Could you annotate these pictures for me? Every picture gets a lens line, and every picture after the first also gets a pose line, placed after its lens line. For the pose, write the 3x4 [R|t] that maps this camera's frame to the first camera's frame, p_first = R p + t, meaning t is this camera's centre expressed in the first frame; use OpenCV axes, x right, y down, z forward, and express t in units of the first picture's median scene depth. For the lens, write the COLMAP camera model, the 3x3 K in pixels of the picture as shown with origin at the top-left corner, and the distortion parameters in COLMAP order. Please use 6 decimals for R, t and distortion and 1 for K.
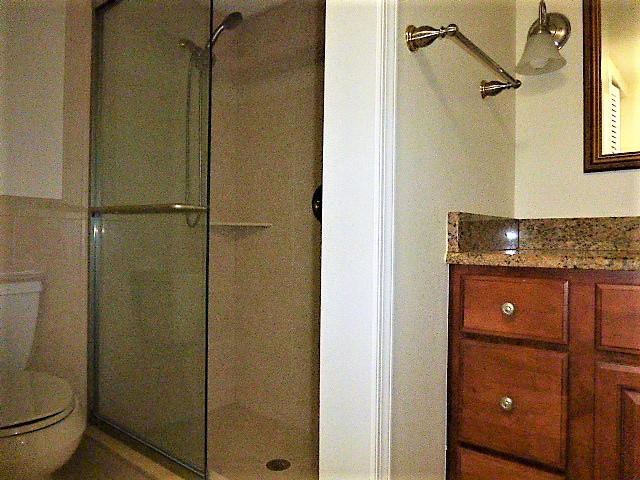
lens RADIAL K [[458.7, 0, 318.4], [0, 458.7, 244.2], [0, 0, 1]] dist [-0.036777, 0.006699]
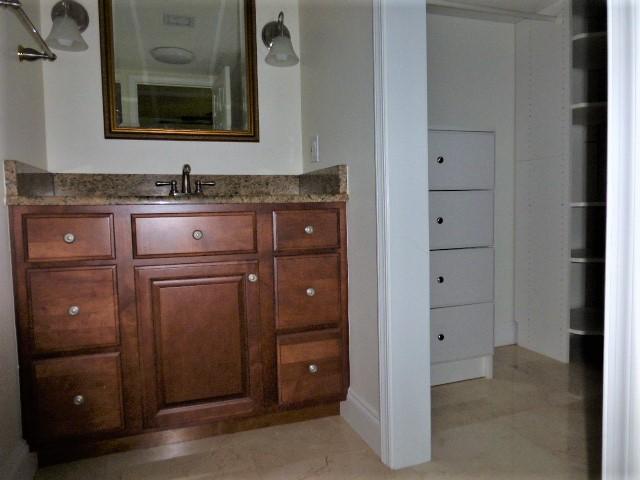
lens RADIAL K [[458.7, 0, 318.4], [0, 458.7, 244.2], [0, 0, 1]] dist [-0.036777, 0.006699]
pose [[0.502976, -0.077835, 0.860789, -0.287450], [0.028973, 0.996895, 0.073212, 0.075243], [-0.863815, -0.011885, 0.503669, -0.215198]]
